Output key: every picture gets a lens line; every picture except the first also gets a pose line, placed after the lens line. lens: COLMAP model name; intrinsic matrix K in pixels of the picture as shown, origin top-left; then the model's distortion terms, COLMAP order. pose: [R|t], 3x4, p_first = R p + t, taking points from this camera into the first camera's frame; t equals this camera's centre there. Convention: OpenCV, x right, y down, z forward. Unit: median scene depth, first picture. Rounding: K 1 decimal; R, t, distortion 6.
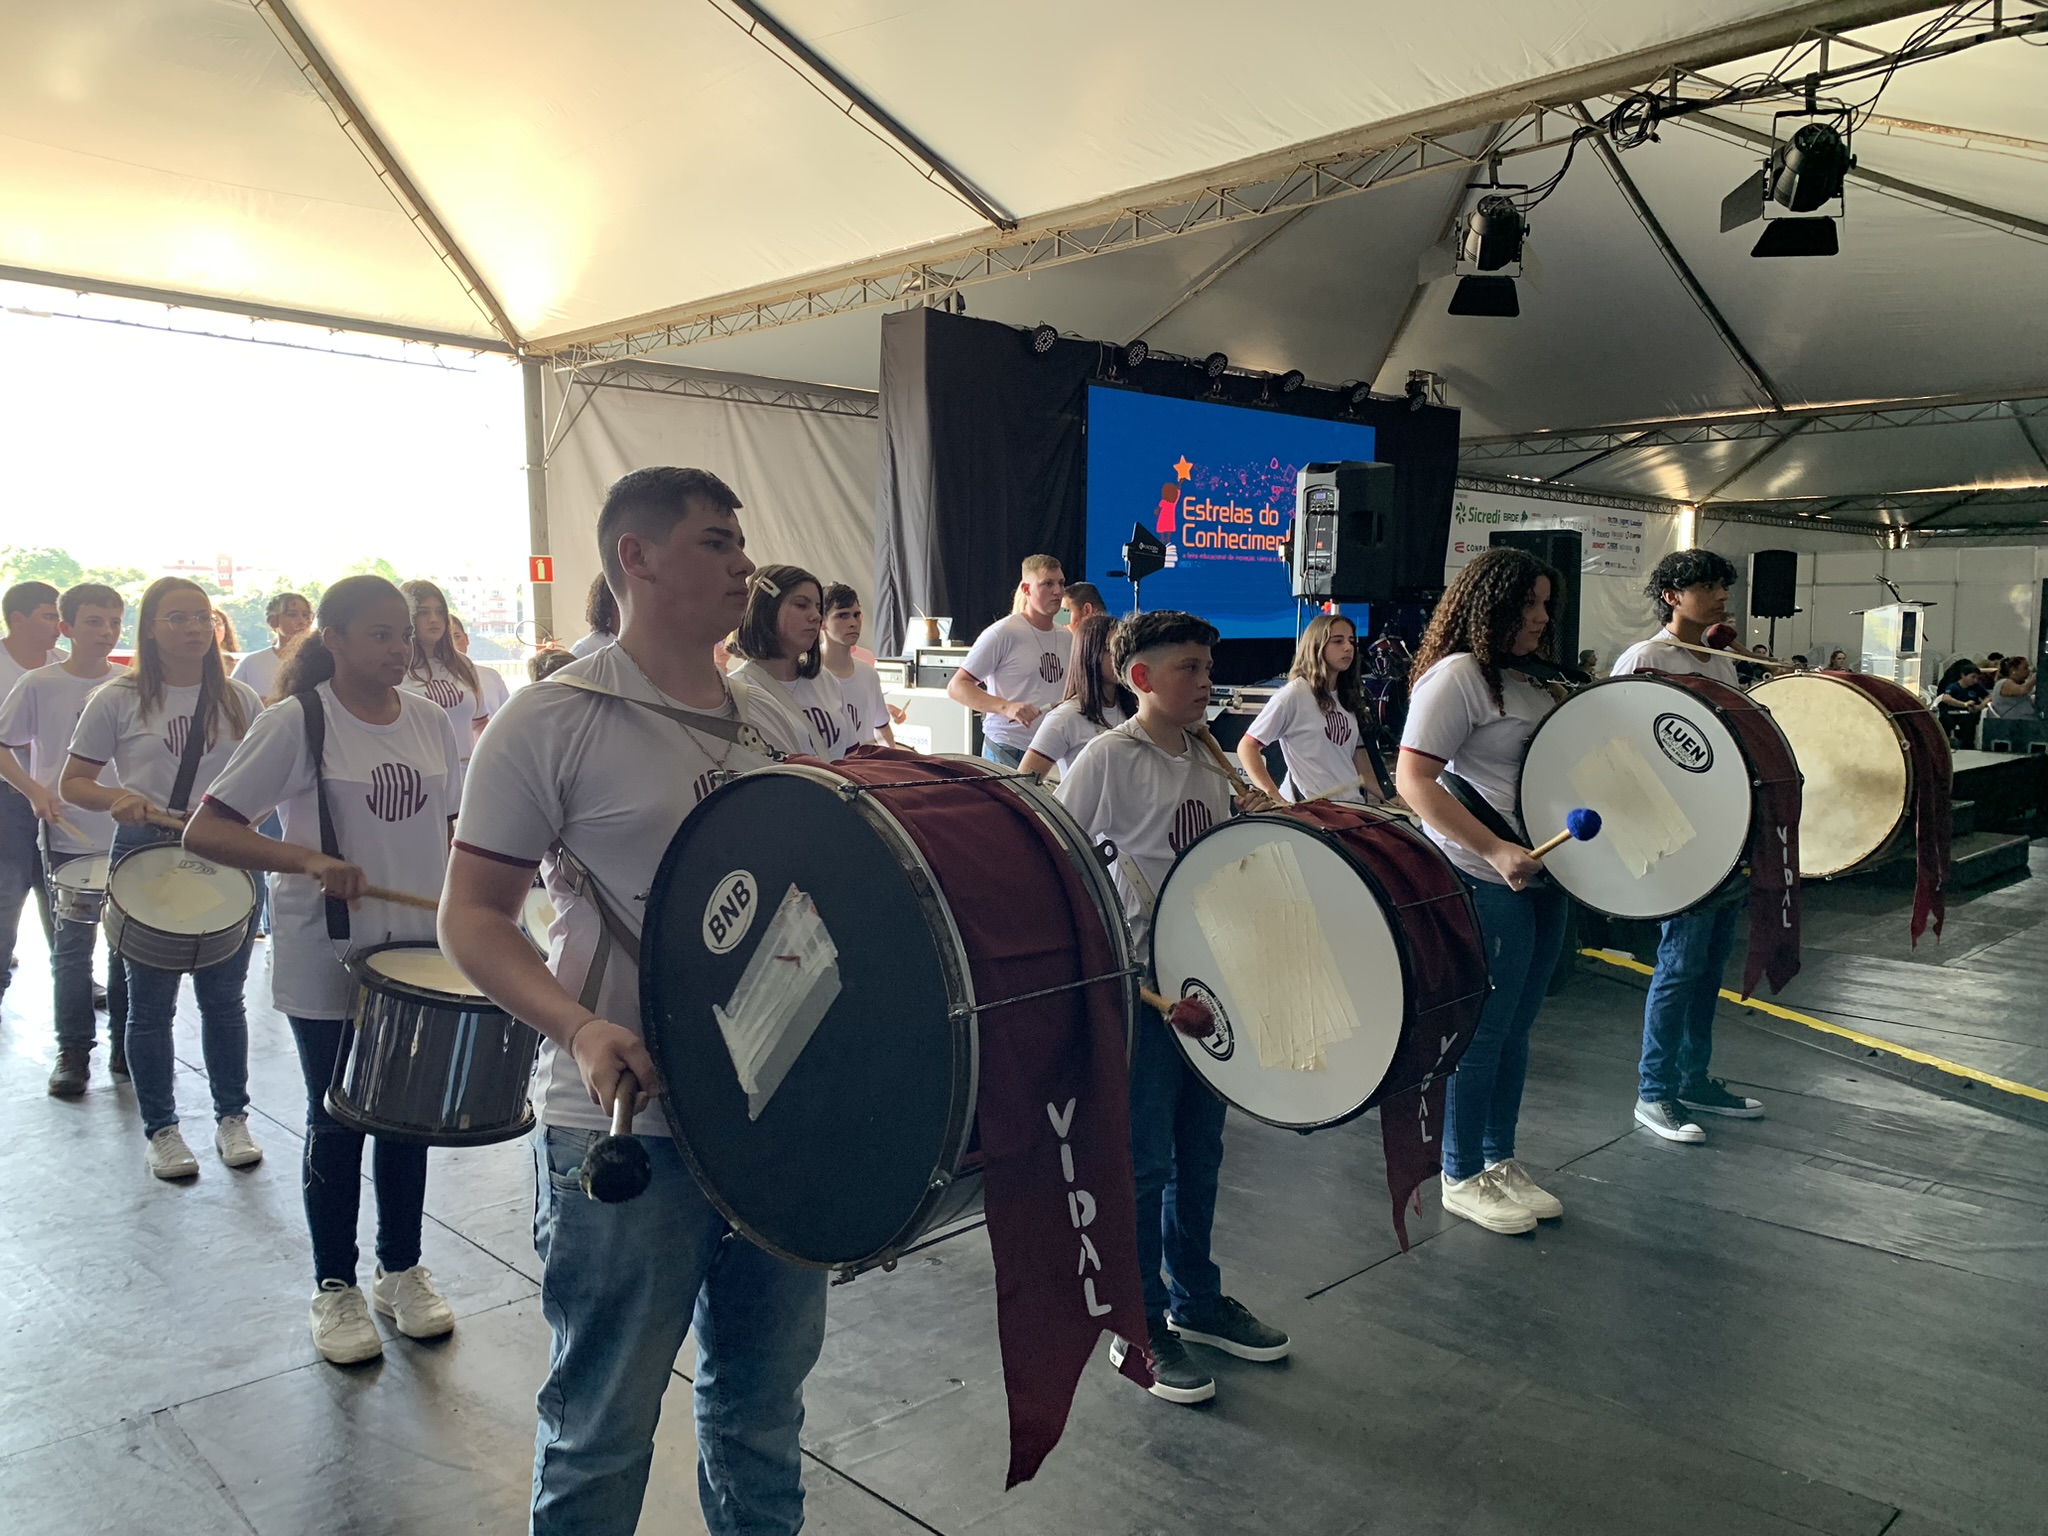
lens RADIAL K [[1600.7, 0, 1023.2], [0, 1600.7, 775.6], [0, 0, 1]] dist [-0.004527, -0.021570]
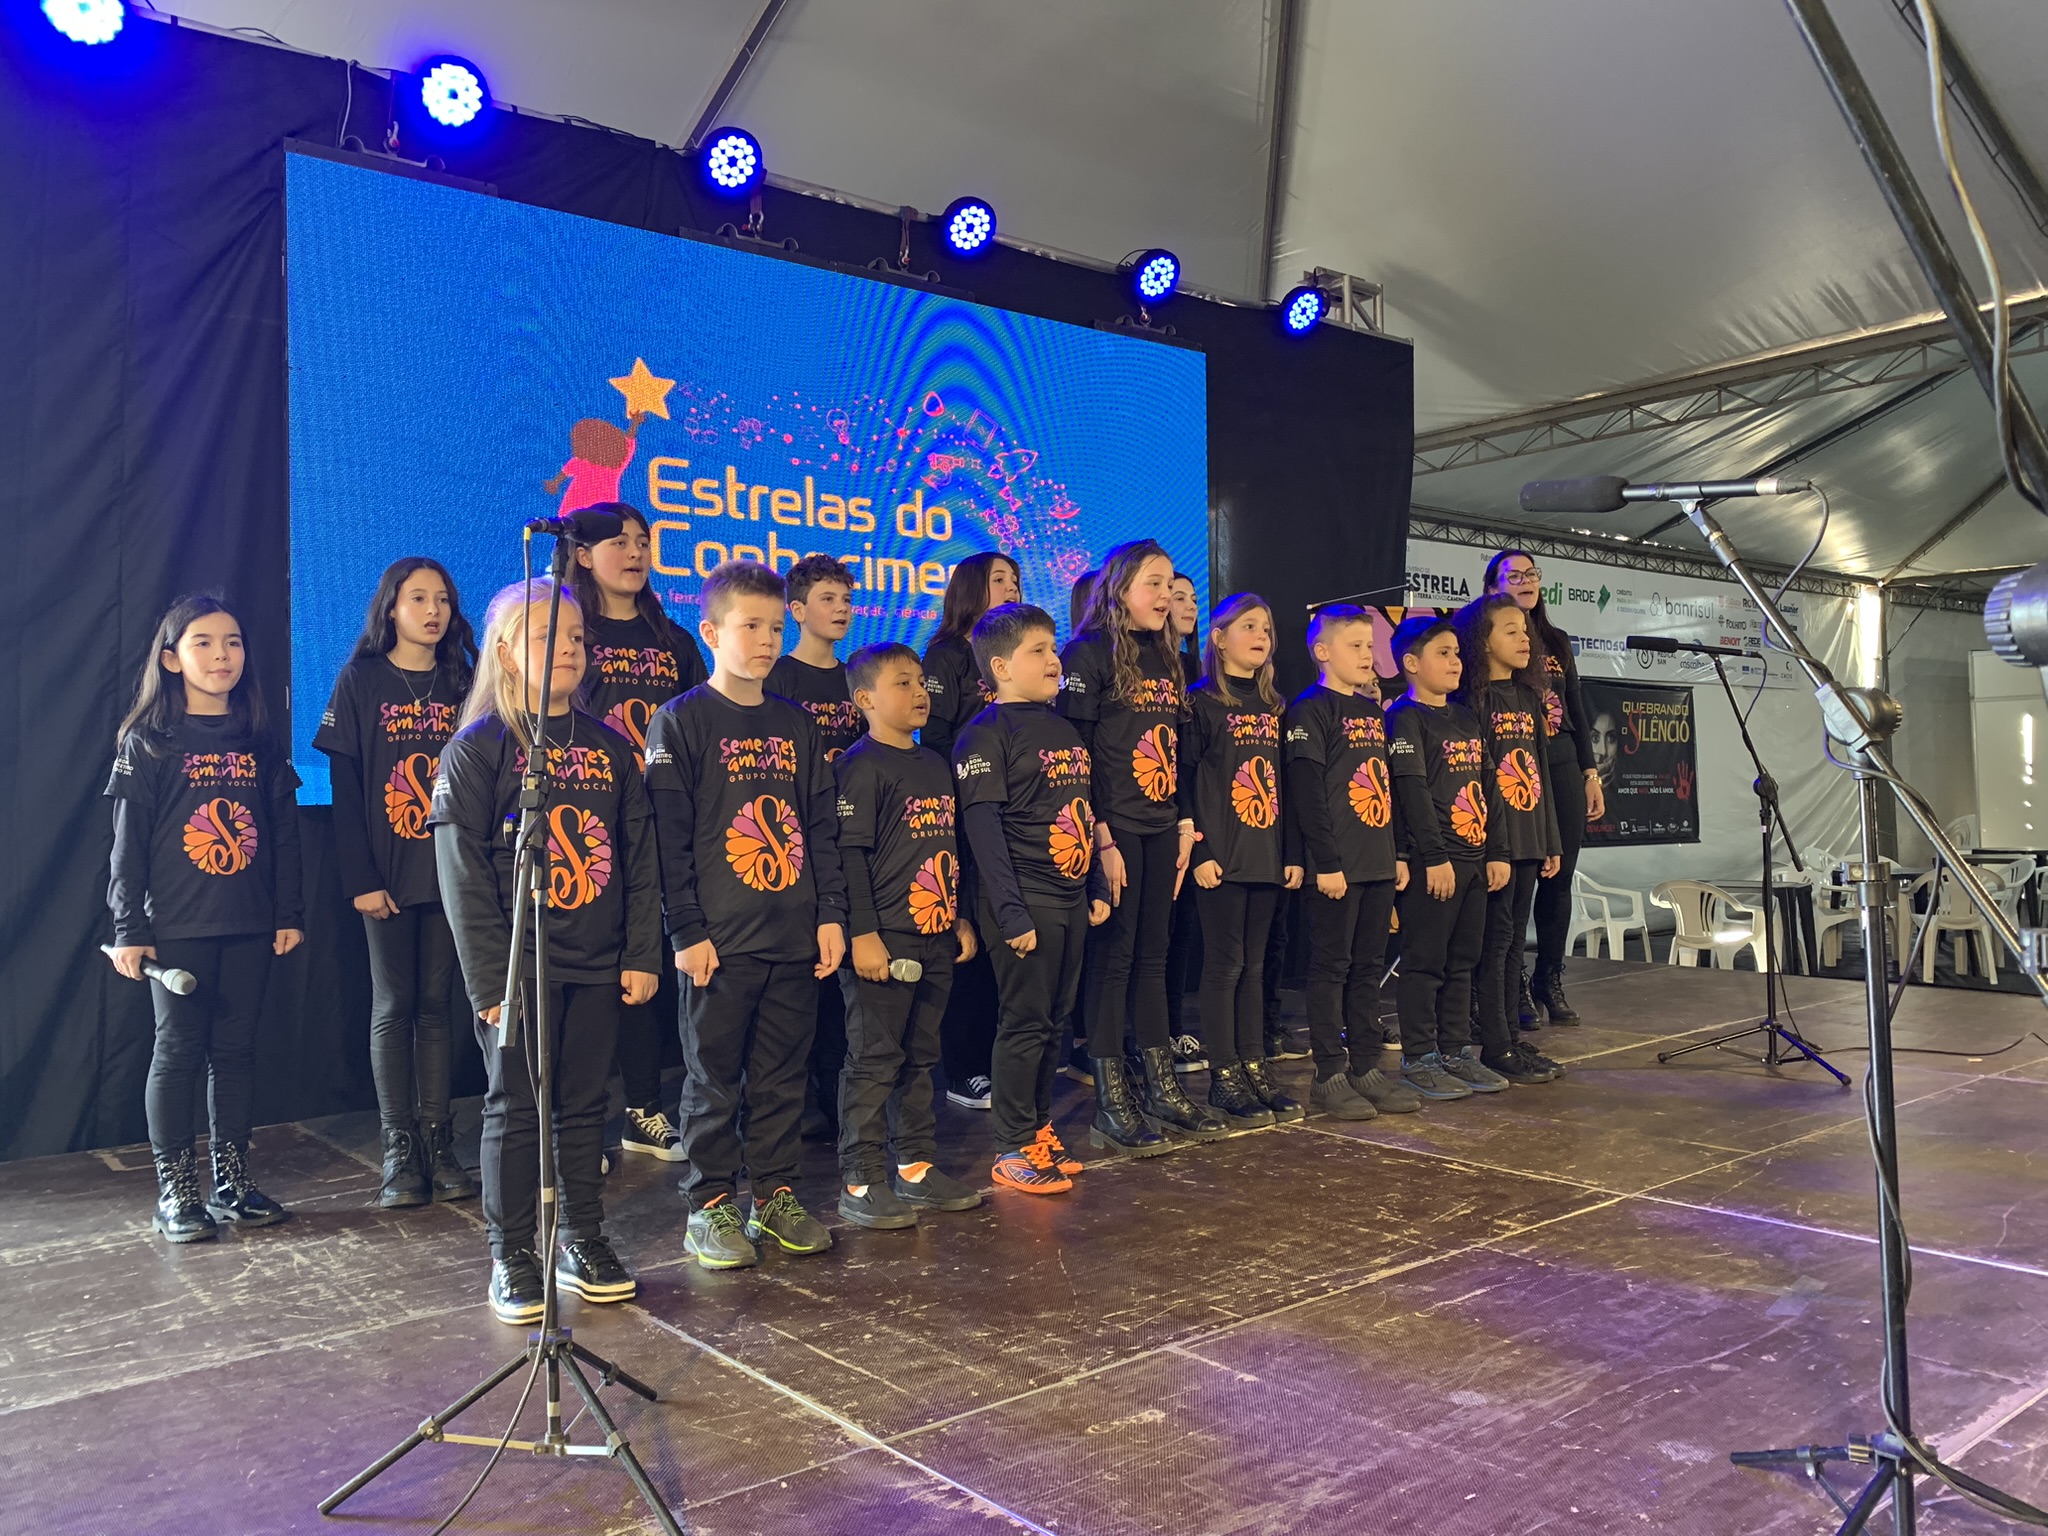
lens RADIAL K [[1600.7, 0, 1022.6], [0, 1600.7, 760.0], [0, 0, 1]] dist [-0.004527, -0.021570]
pose [[0.995697, -0.017552, -0.090993, 0.192510], [0.007388, 0.993808, -0.110862, -0.038775], [0.092375, 0.109713, 0.989662, 0.491615]]
